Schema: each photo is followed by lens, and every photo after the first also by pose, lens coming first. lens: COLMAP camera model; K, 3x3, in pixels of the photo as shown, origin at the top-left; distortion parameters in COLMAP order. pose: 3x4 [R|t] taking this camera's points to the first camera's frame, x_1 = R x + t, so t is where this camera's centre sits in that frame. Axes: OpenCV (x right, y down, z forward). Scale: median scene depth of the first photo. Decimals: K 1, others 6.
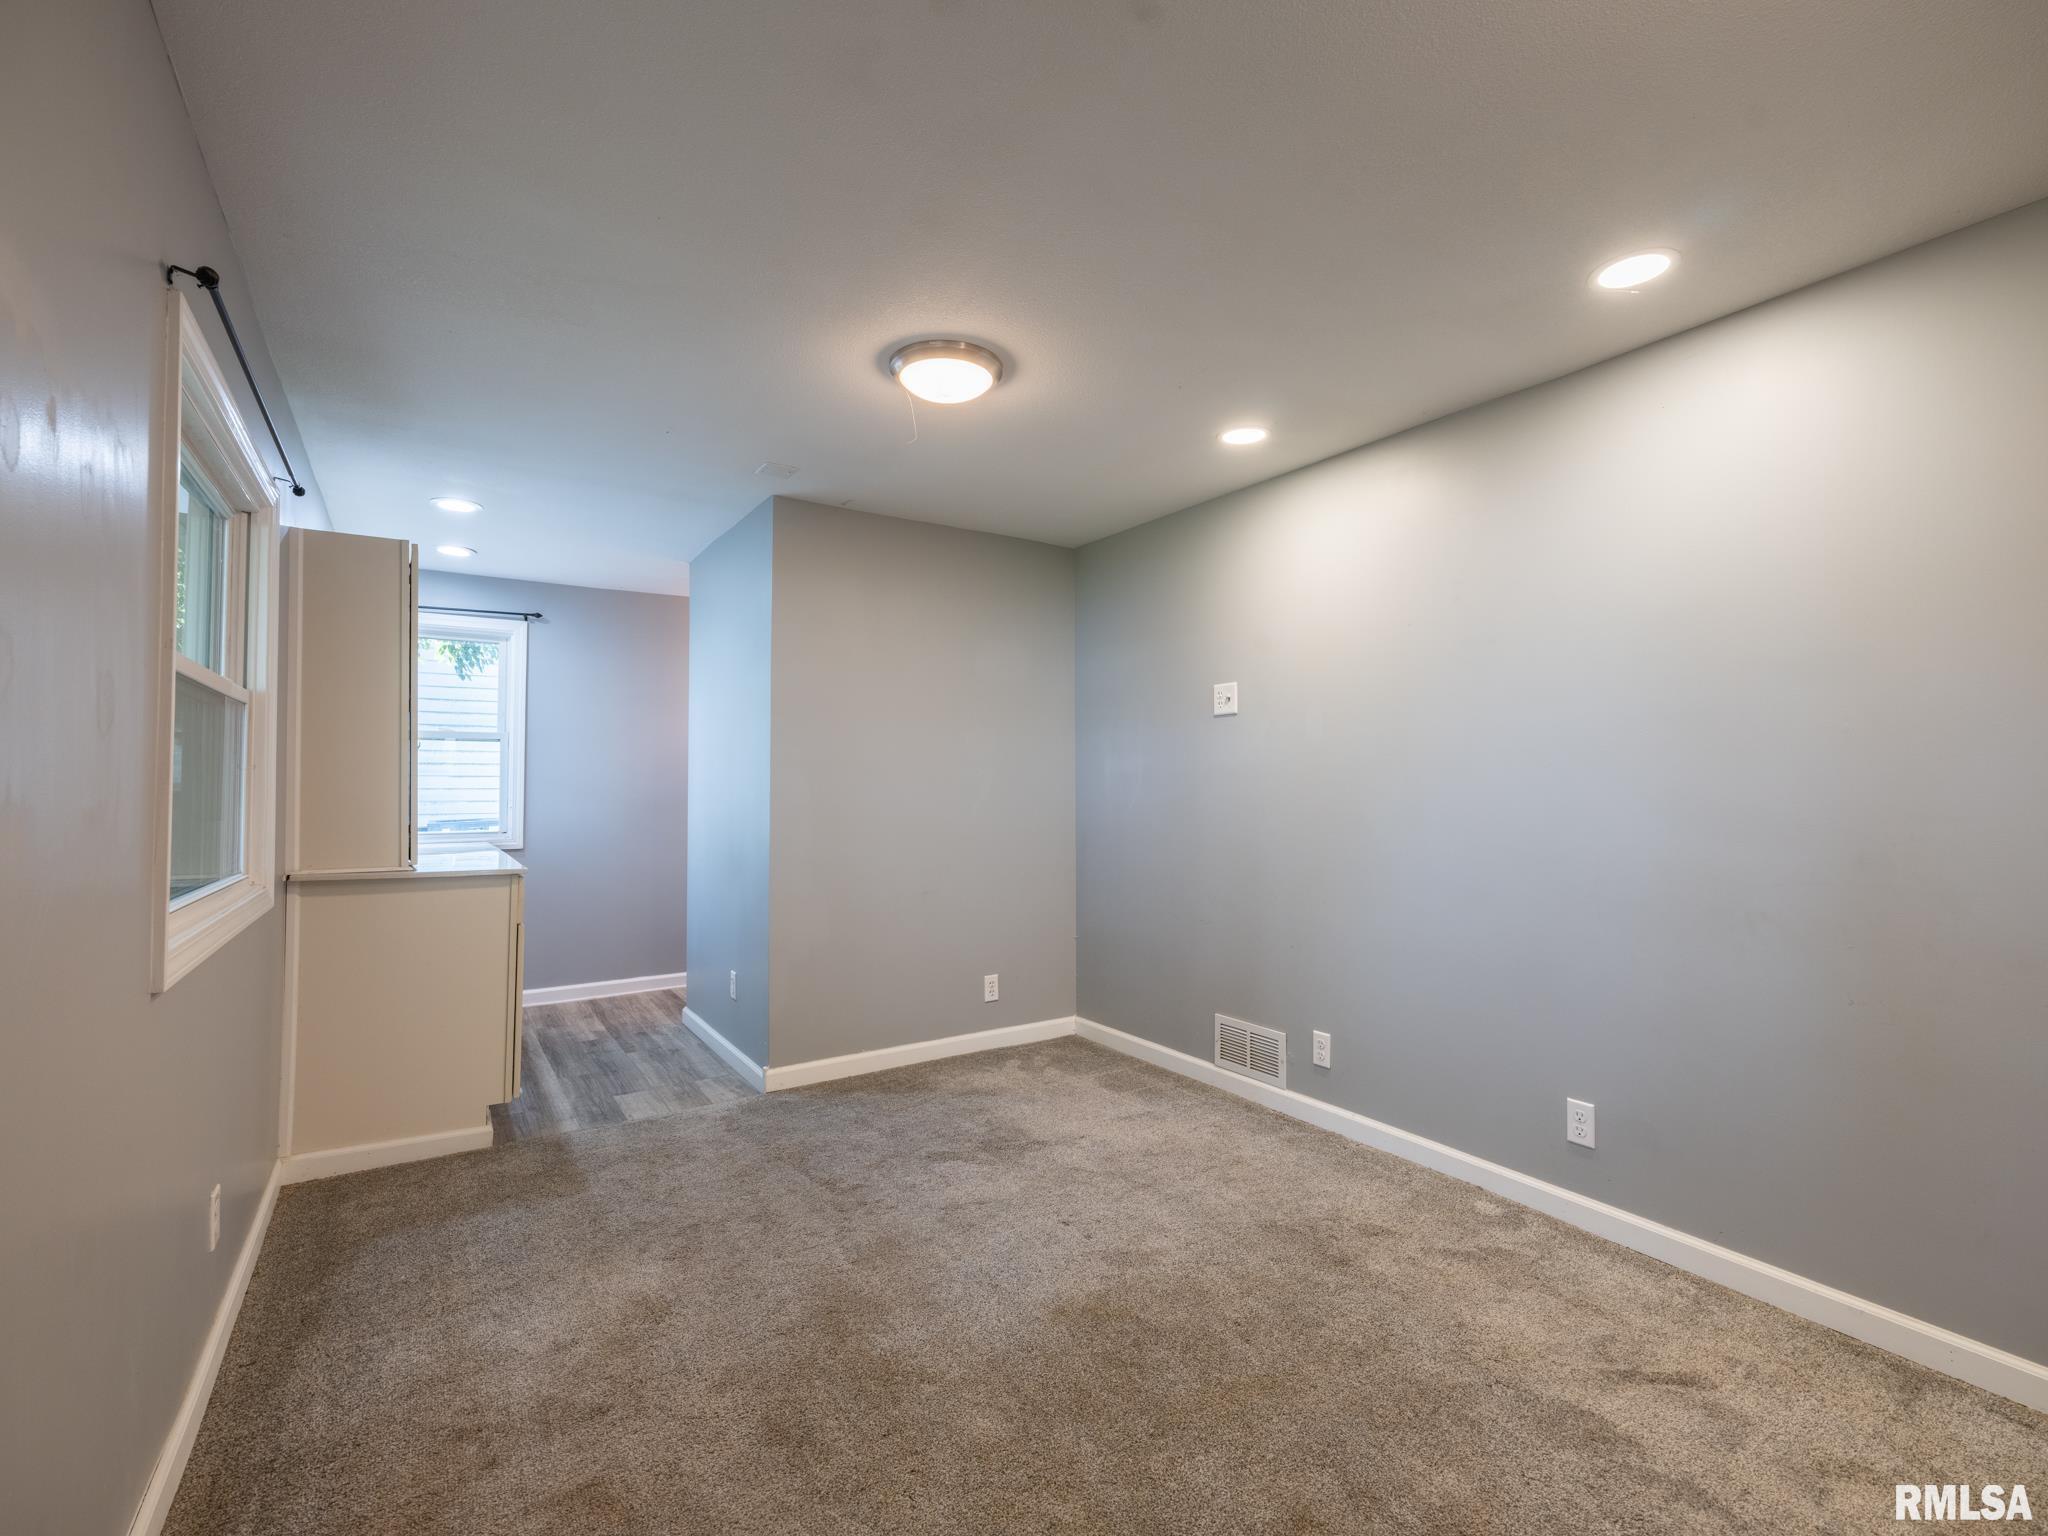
lens RADIAL K [[924.3, 0, 1024.0], [0, 924.3, 768.0], [0, 0, 1]] dist [-0.001901, -0.000620]
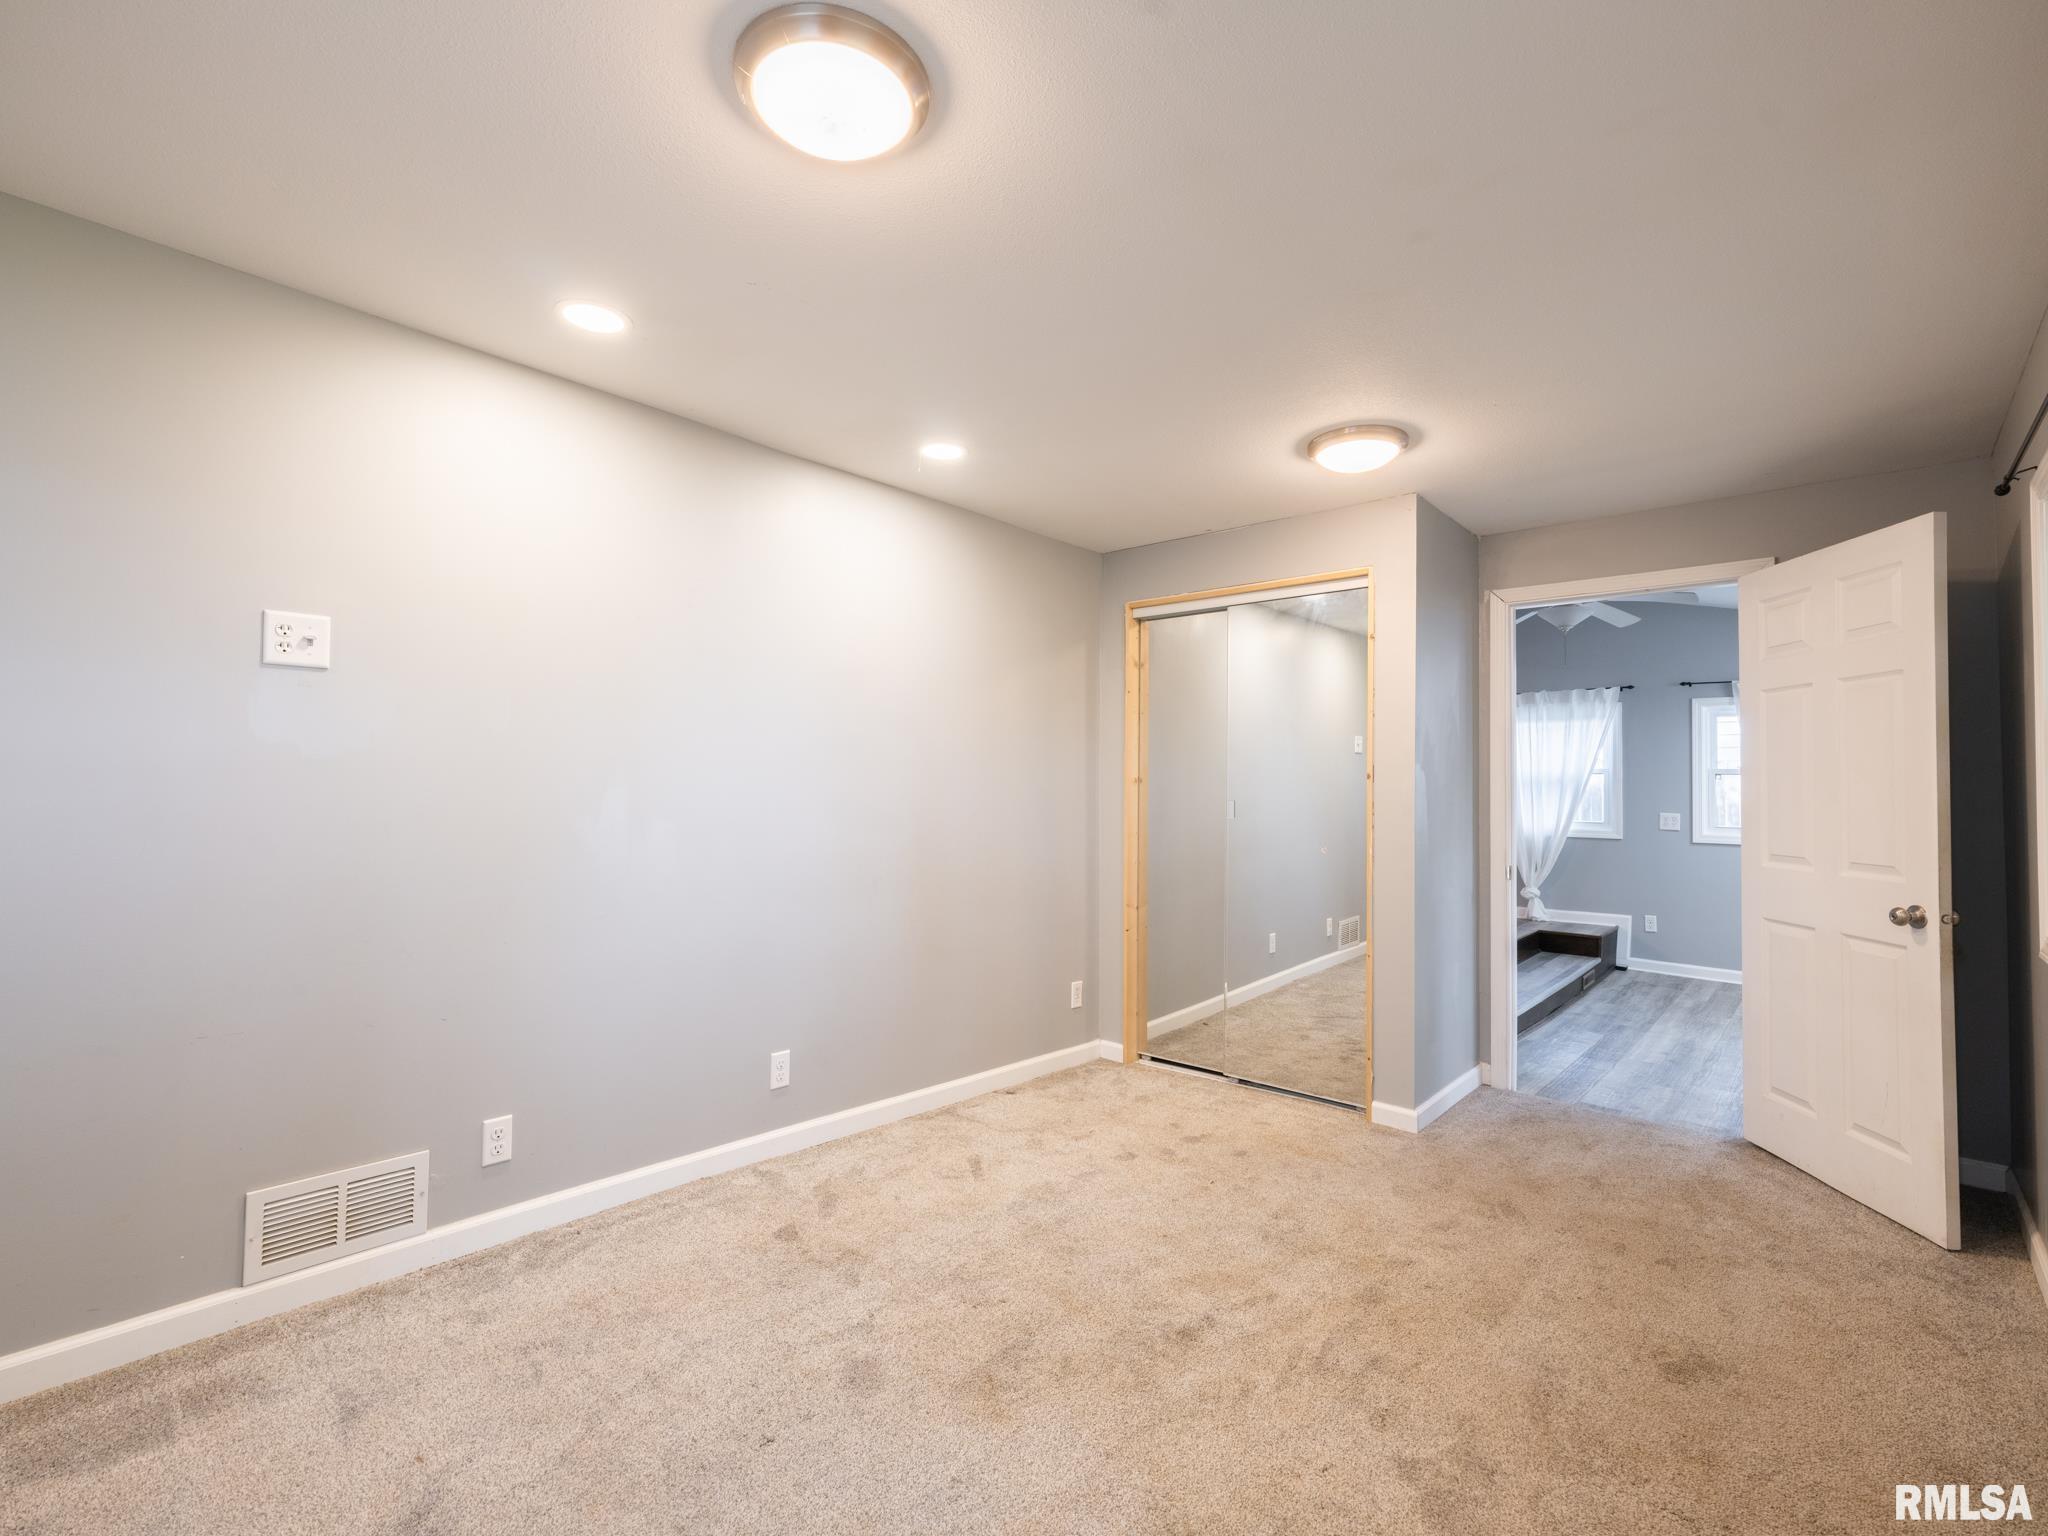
lens RADIAL K [[924.3, 0, 1024.0], [0, 924.3, 768.0], [0, 0, 1]] dist [-0.001901, -0.000620]
pose [[-0.252567, 0.028403, 0.967162, -0.542644], [-0.027873, 0.998941, -0.036615, 0.018440], [-0.967178, -0.036205, -0.251508, 0.819919]]
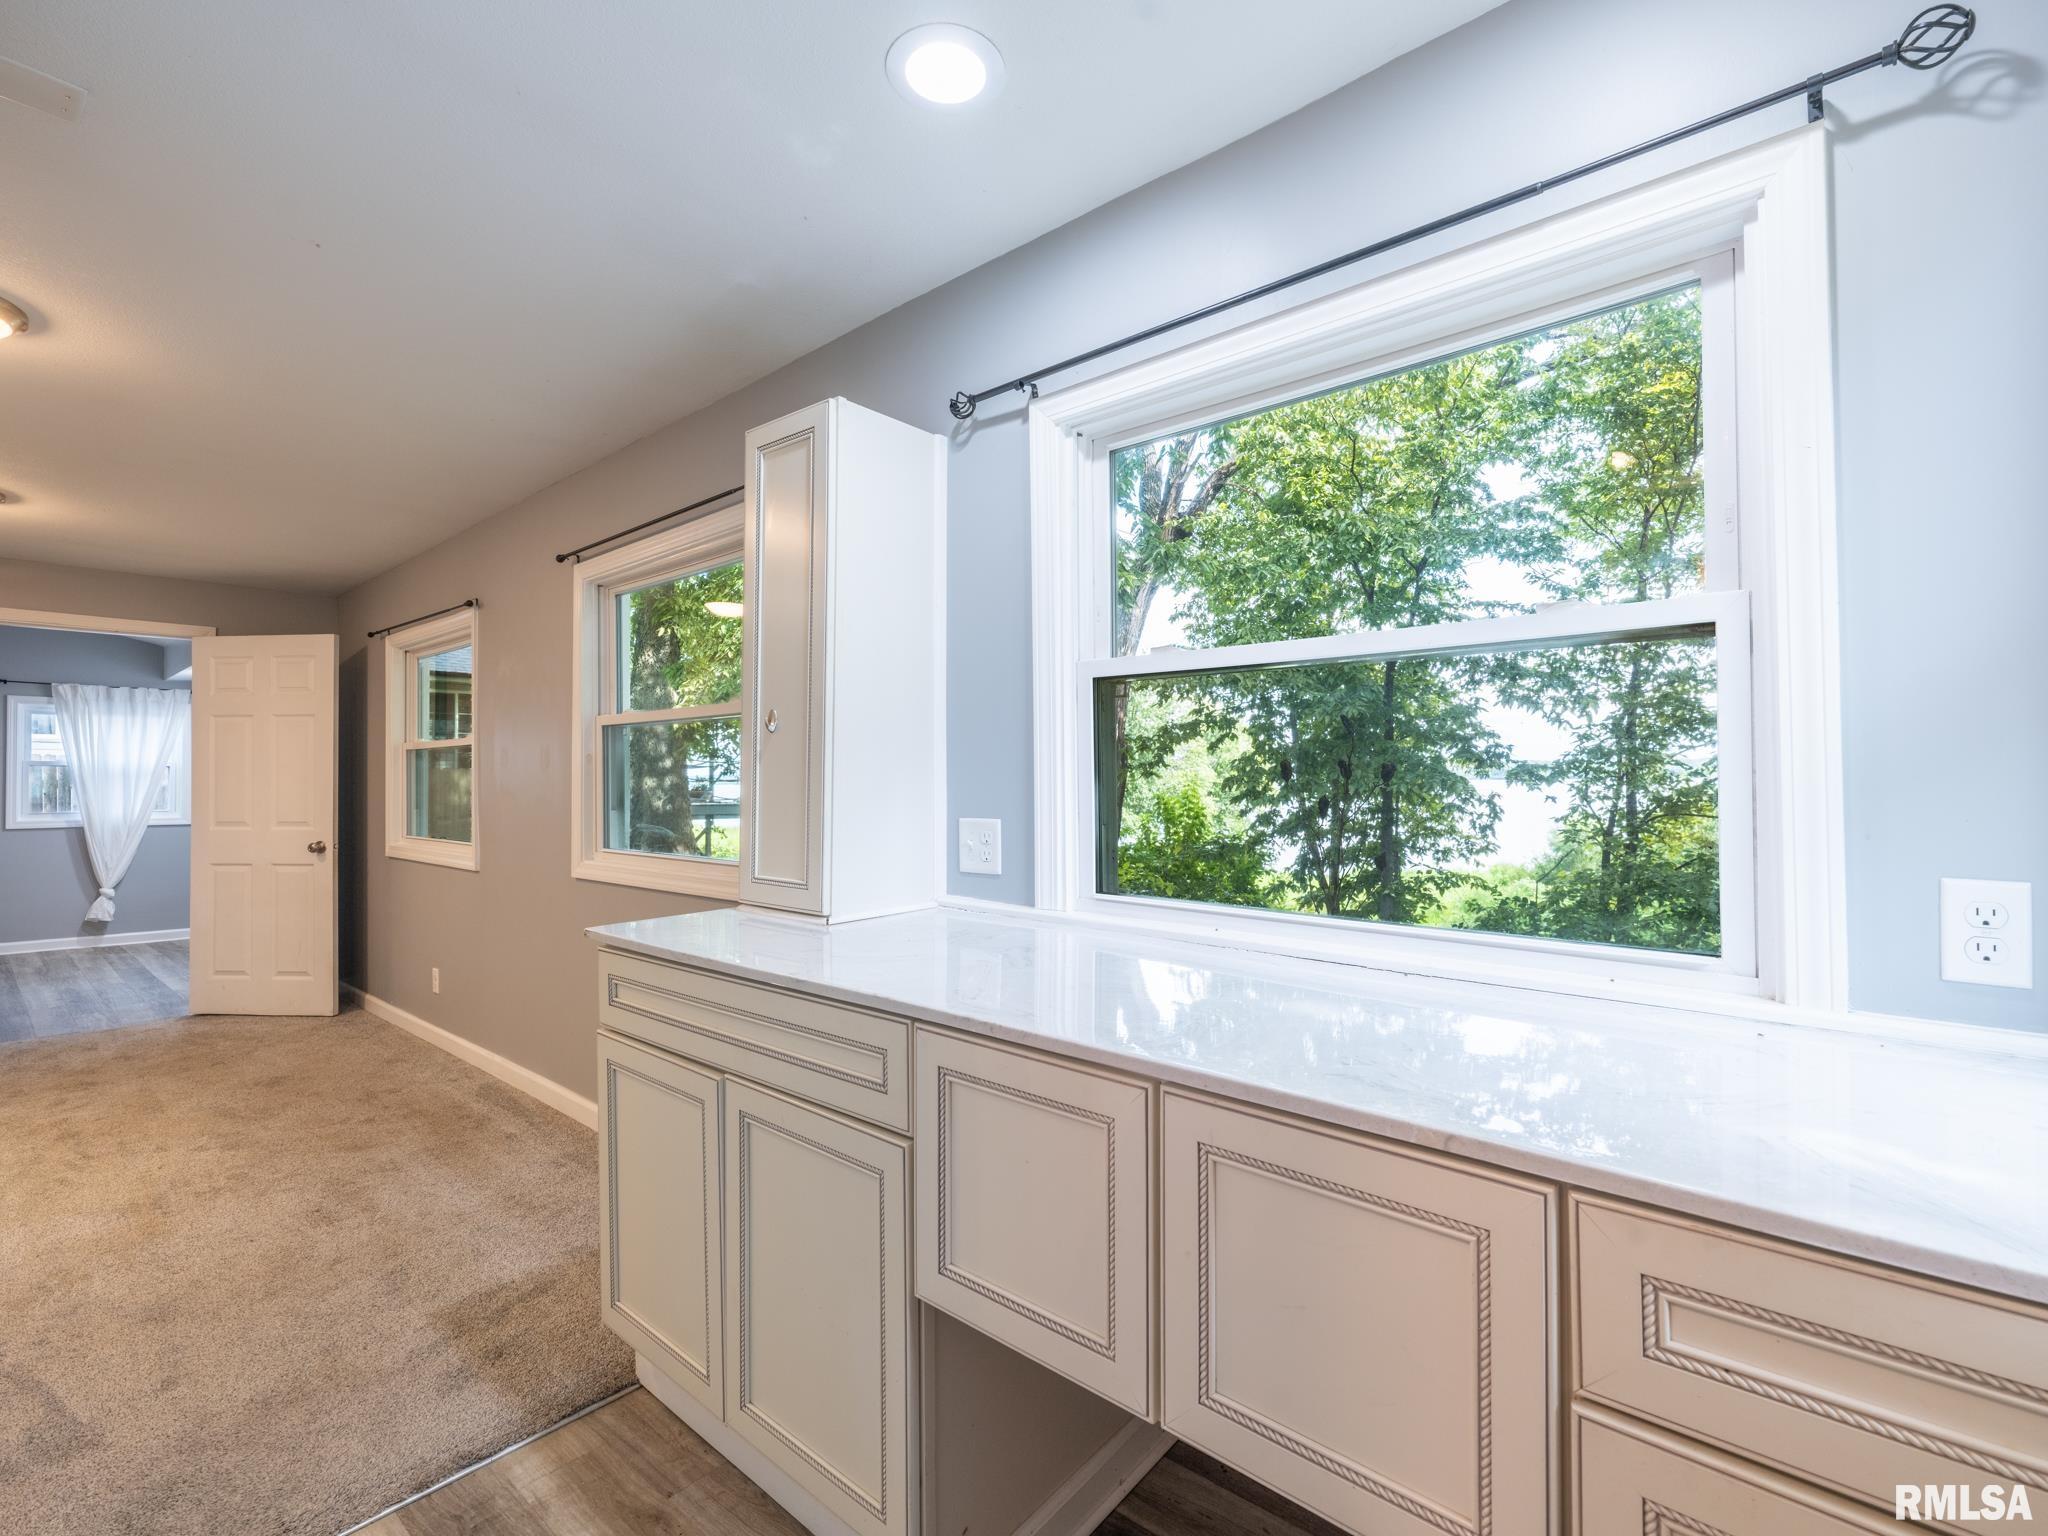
lens RADIAL K [[924.3, 0, 1024.0], [0, 924.3, 768.0], [0, 0, 1]] dist [-0.001901, -0.000620]
pose [[-0.960199, 0.010010, -0.279137, -0.643910], [0.019886, 0.999271, -0.032575, 0.040204], [0.278607, -0.036829, -0.959699, 1.650890]]
